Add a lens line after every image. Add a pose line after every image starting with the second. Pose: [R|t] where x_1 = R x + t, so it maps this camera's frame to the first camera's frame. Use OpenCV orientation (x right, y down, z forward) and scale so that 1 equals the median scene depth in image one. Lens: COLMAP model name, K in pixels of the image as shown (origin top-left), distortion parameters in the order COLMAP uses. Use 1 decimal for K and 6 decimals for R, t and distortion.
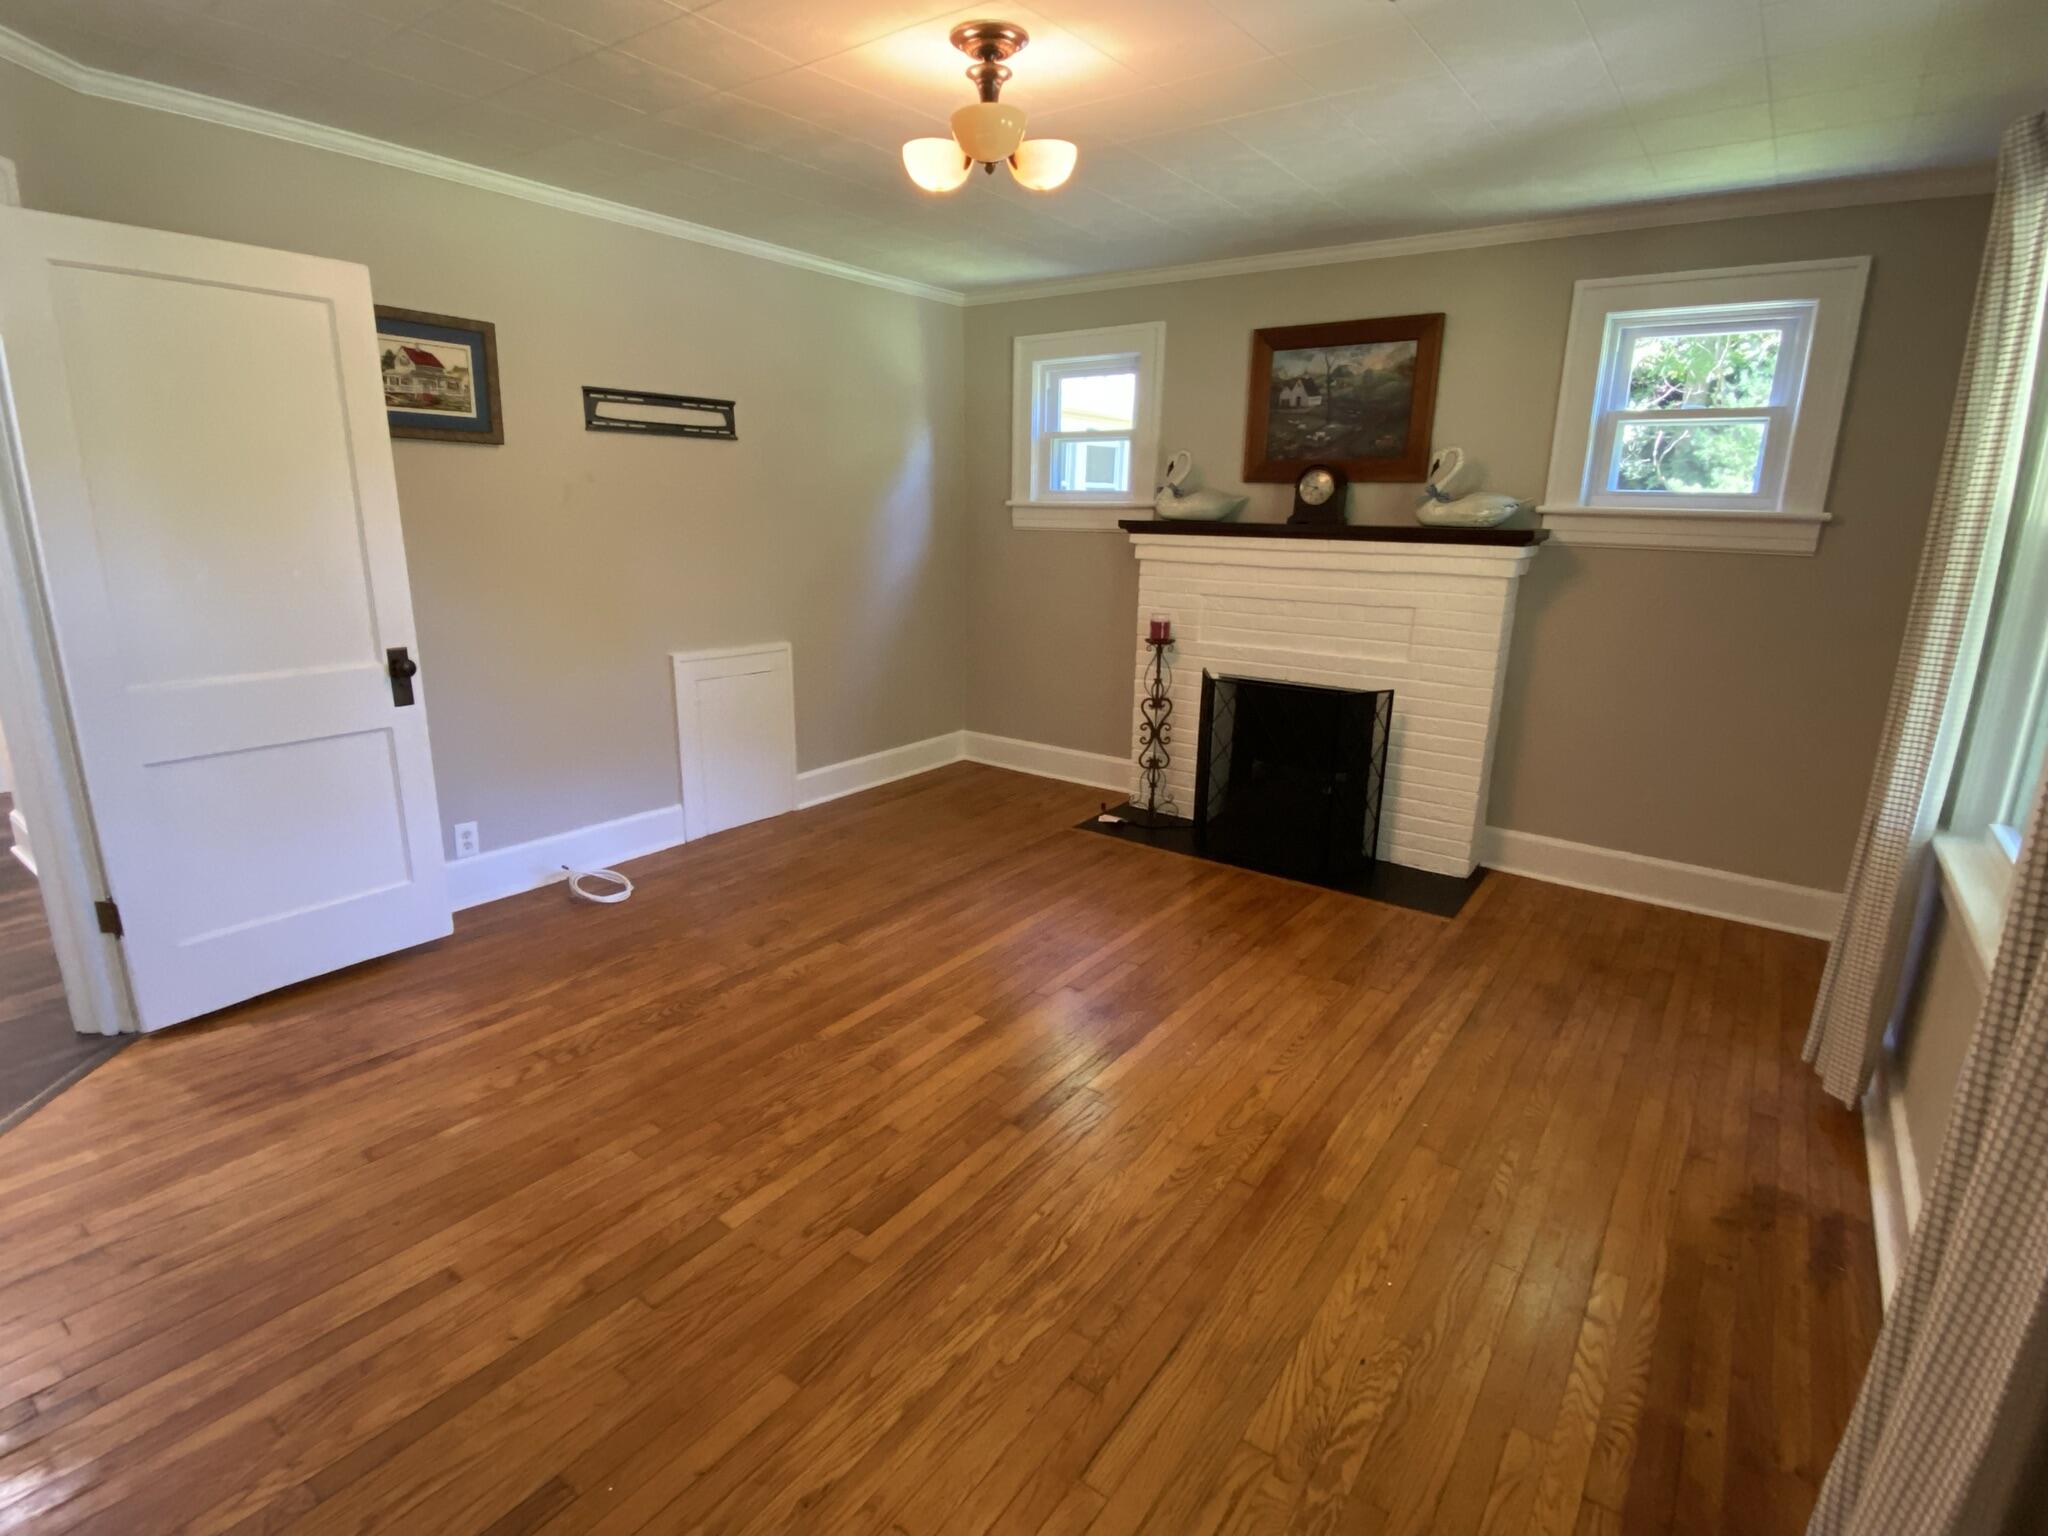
lens RADIAL K [[1002.6, 0, 1024.6], [0, 1002.6, 759.8], [0, 0, 1]] dist [0.065294, -0.070863]
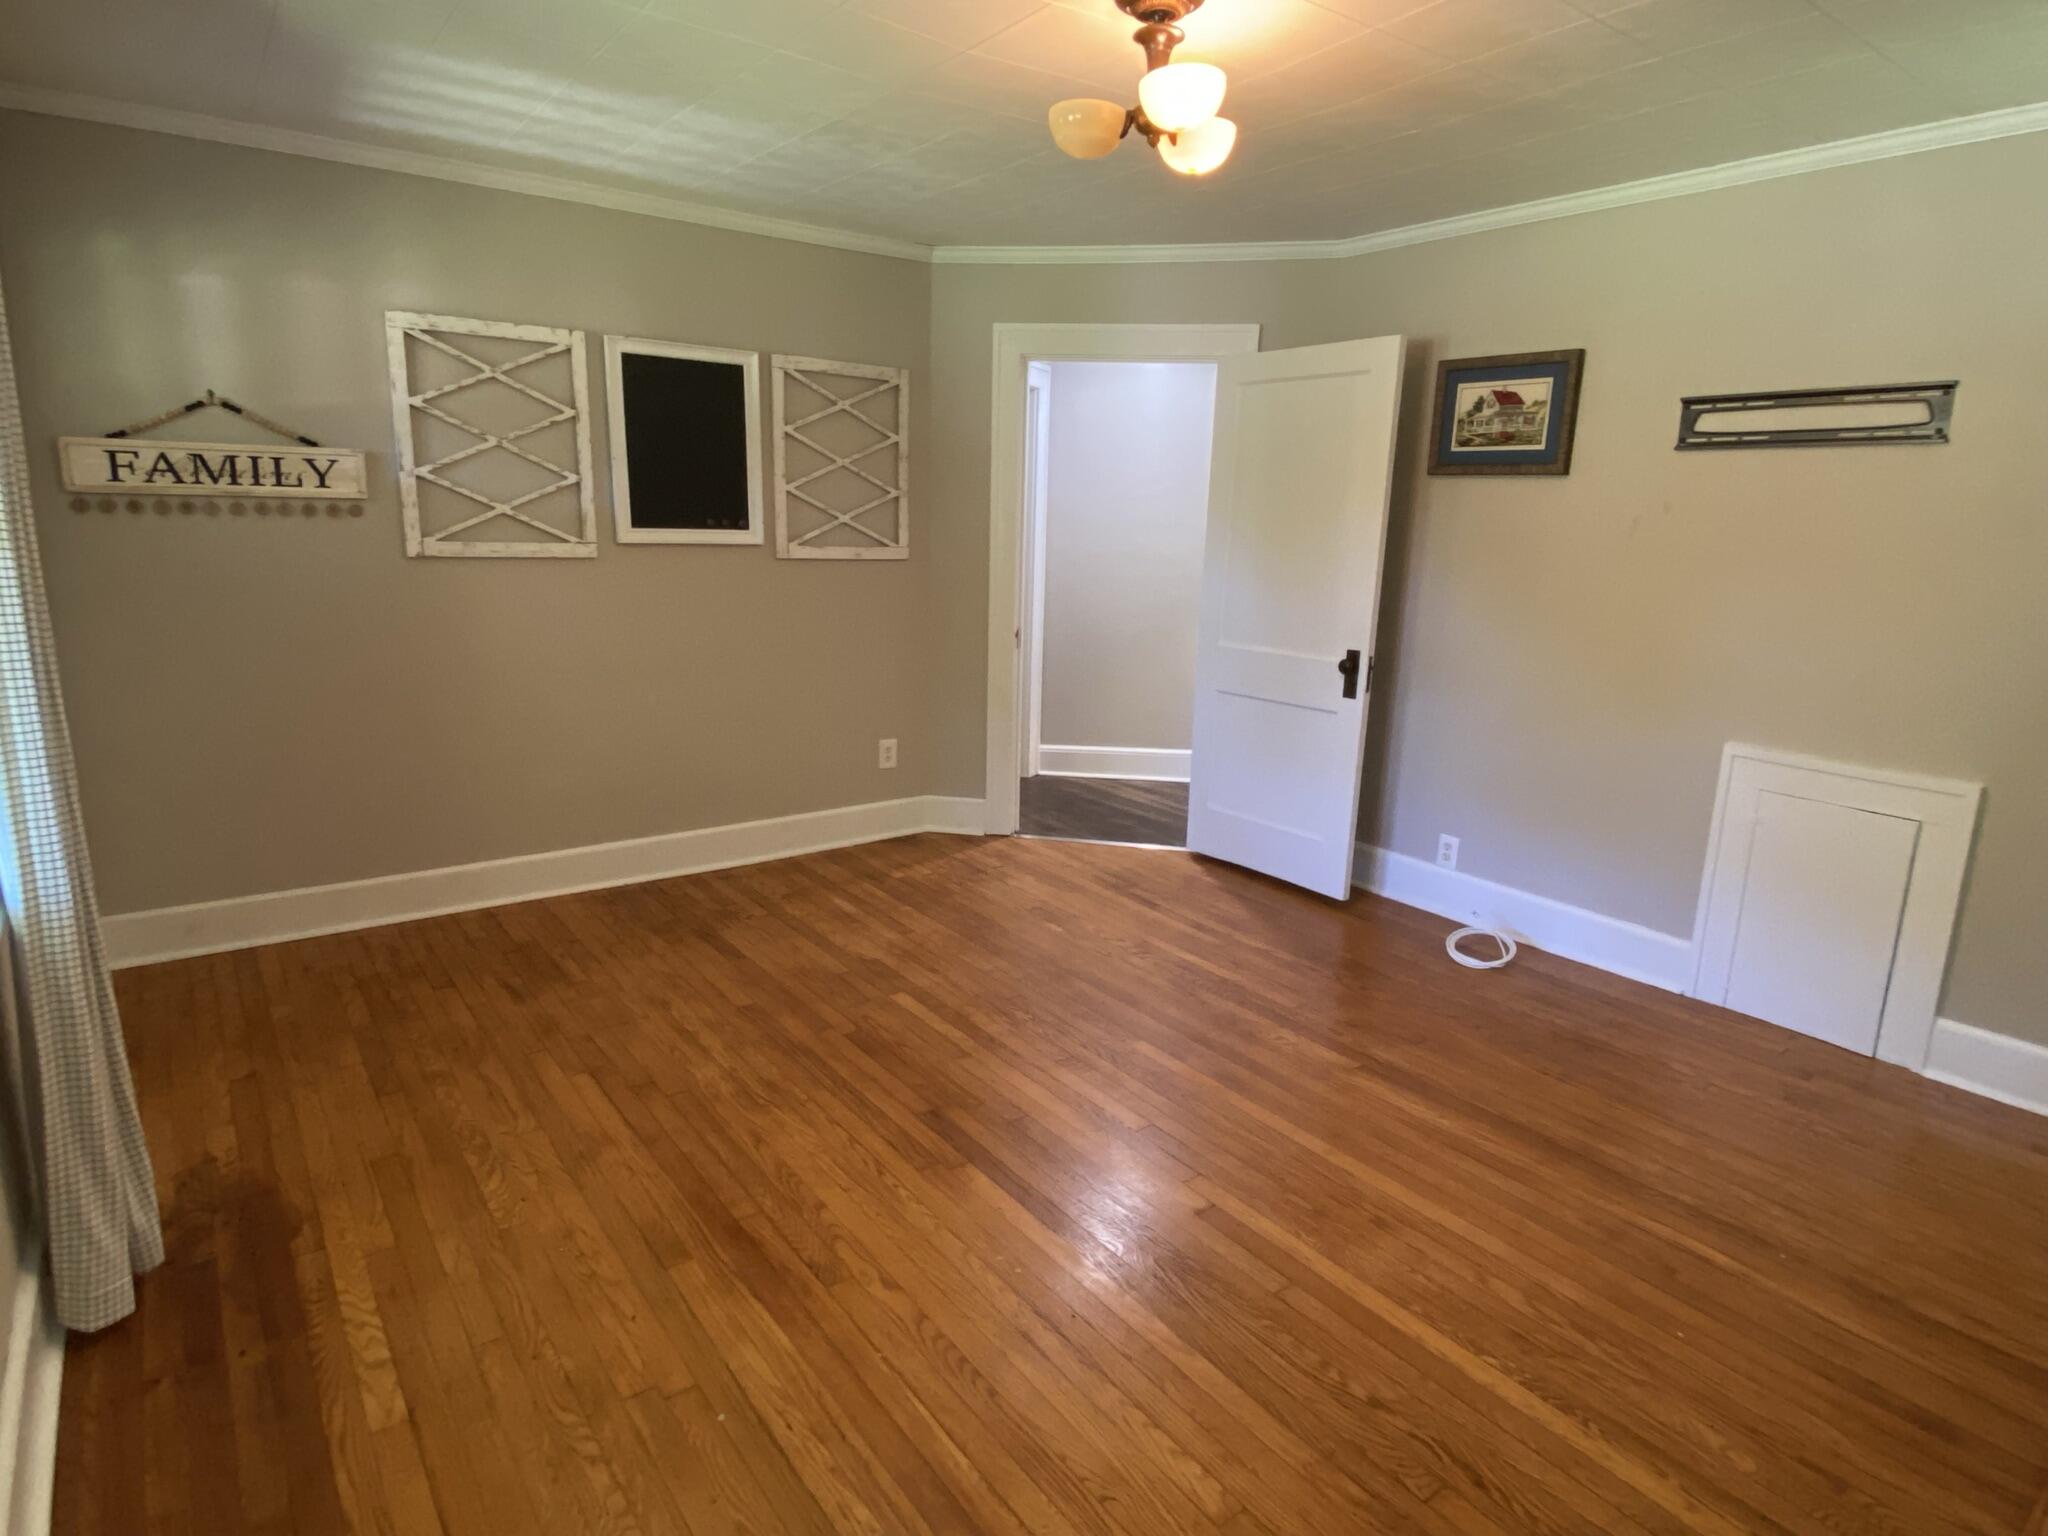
lens RADIAL K [[1117.0, 0, 1024.4], [0, 1117.0, 761.2], [0, 0, 1]] dist [0.086791, -0.098303]
pose [[-0.288216, 0.184887, -0.939547, 0.809399], [-0.266843, 0.926808, 0.264237, -0.246337], [0.919634, 0.326869, -0.217785, 1.015101]]
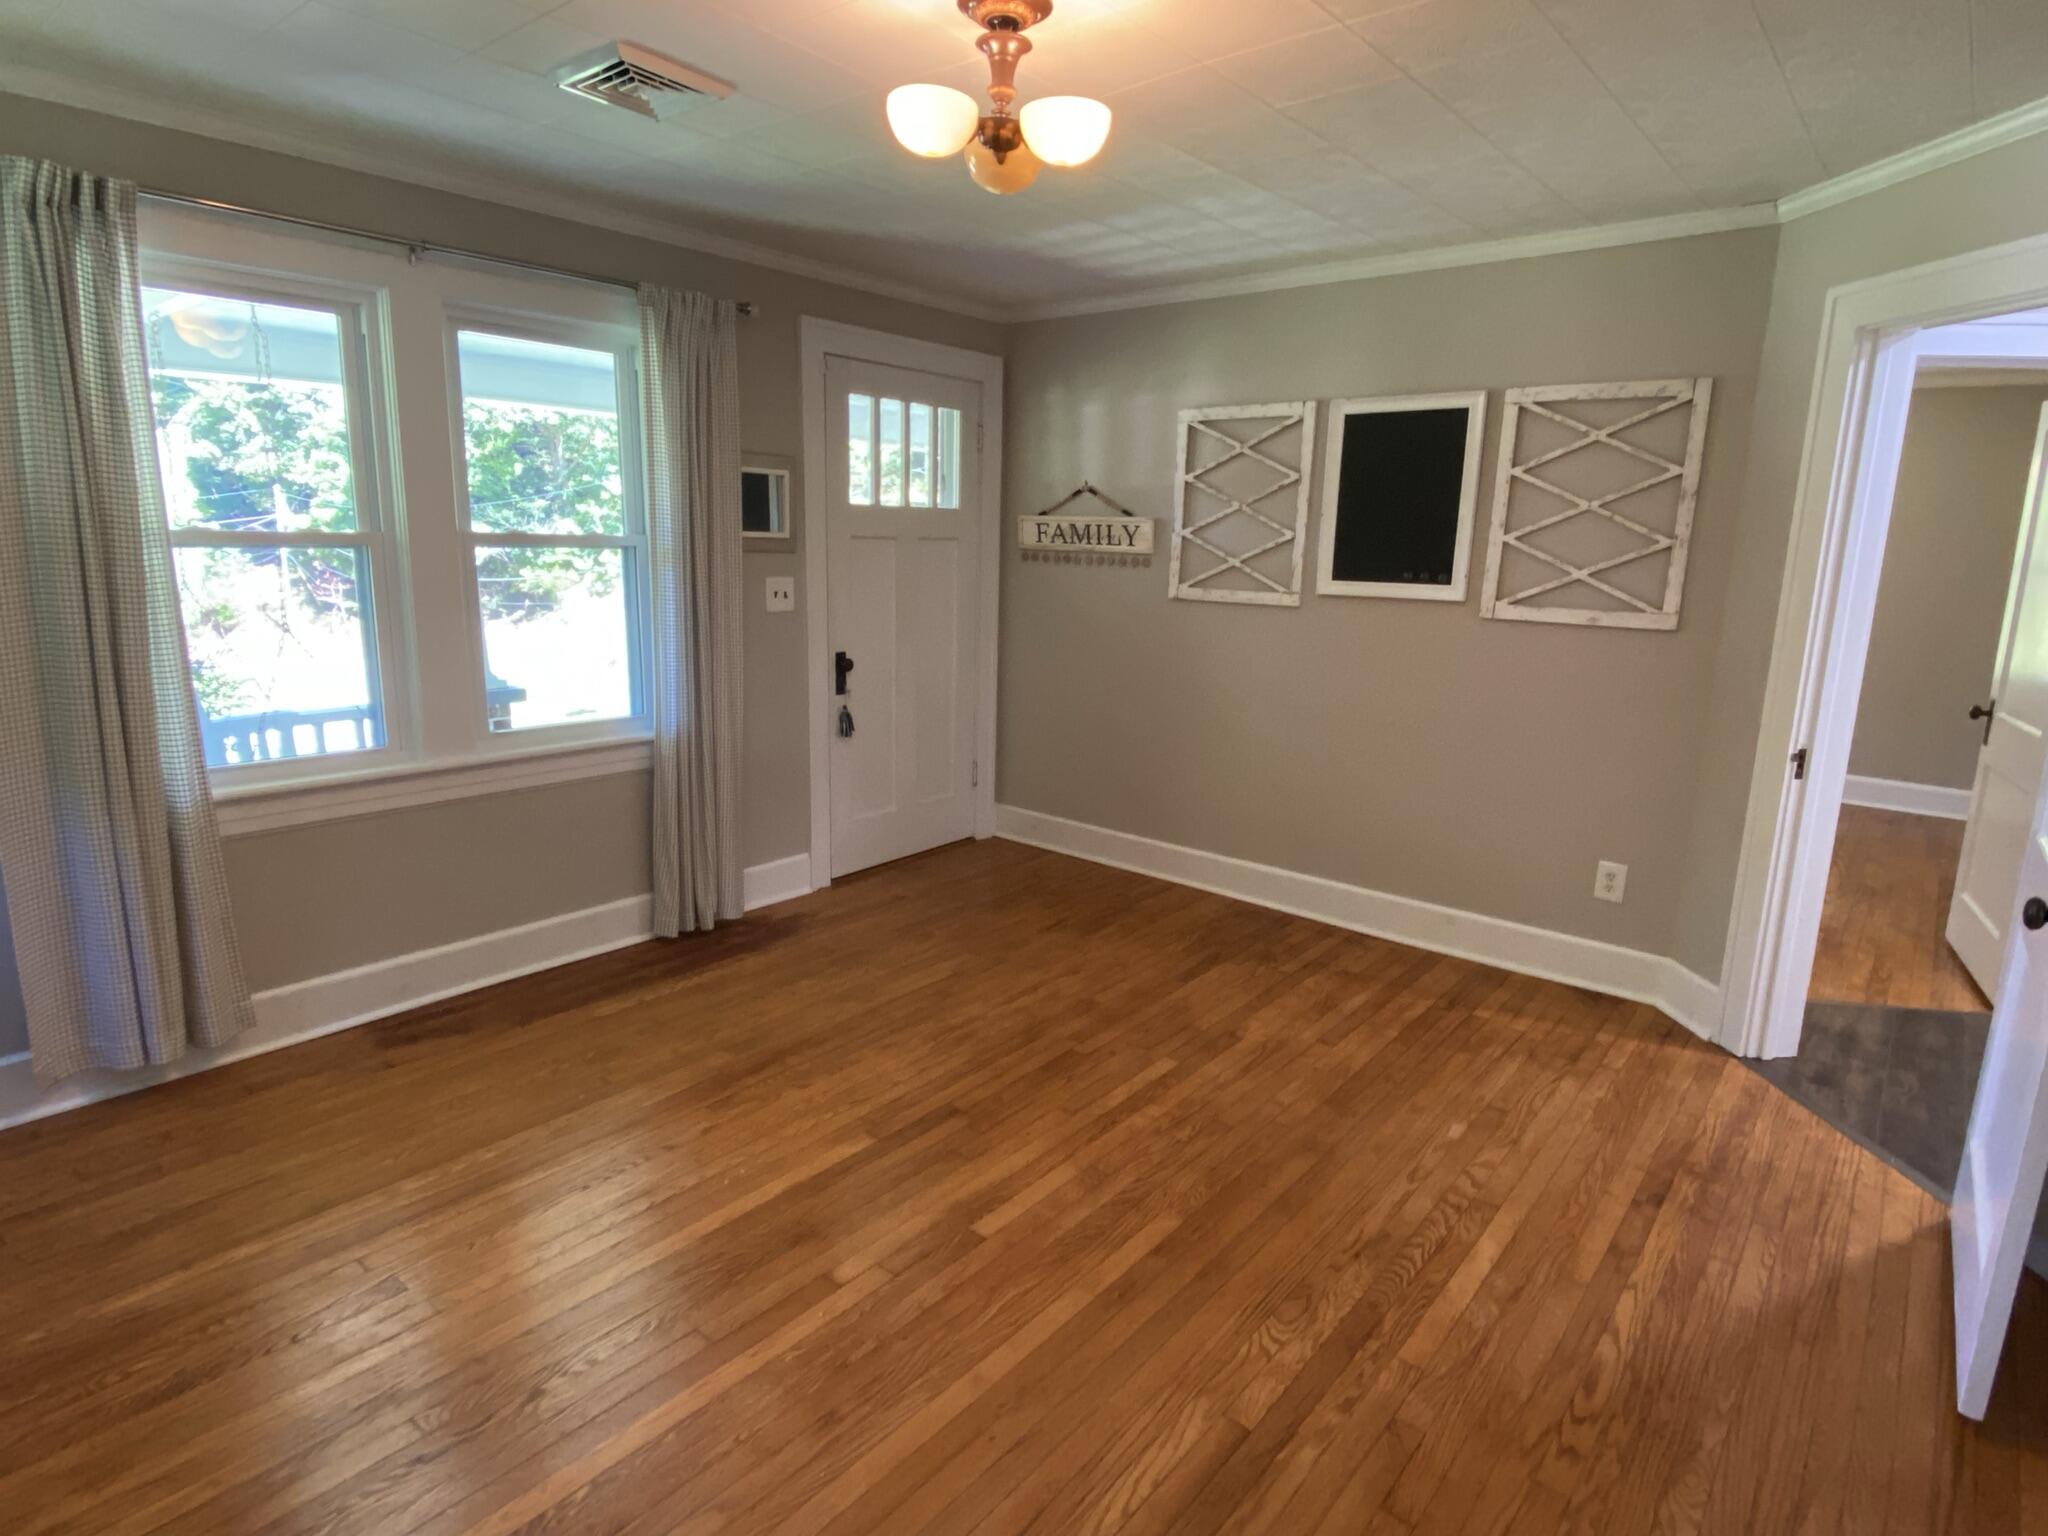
lens RADIAL K [[1117.0, 0, 1024.4], [0, 1117.0, 761.2], [0, 0, 1]] dist [0.086791, -0.098303]
pose [[-0.997462, -0.054265, 0.046102, -0.098666], [-0.028847, 0.899908, 0.435125, -0.426194], [-0.065099, 0.432690, -0.899189, 1.605922]]
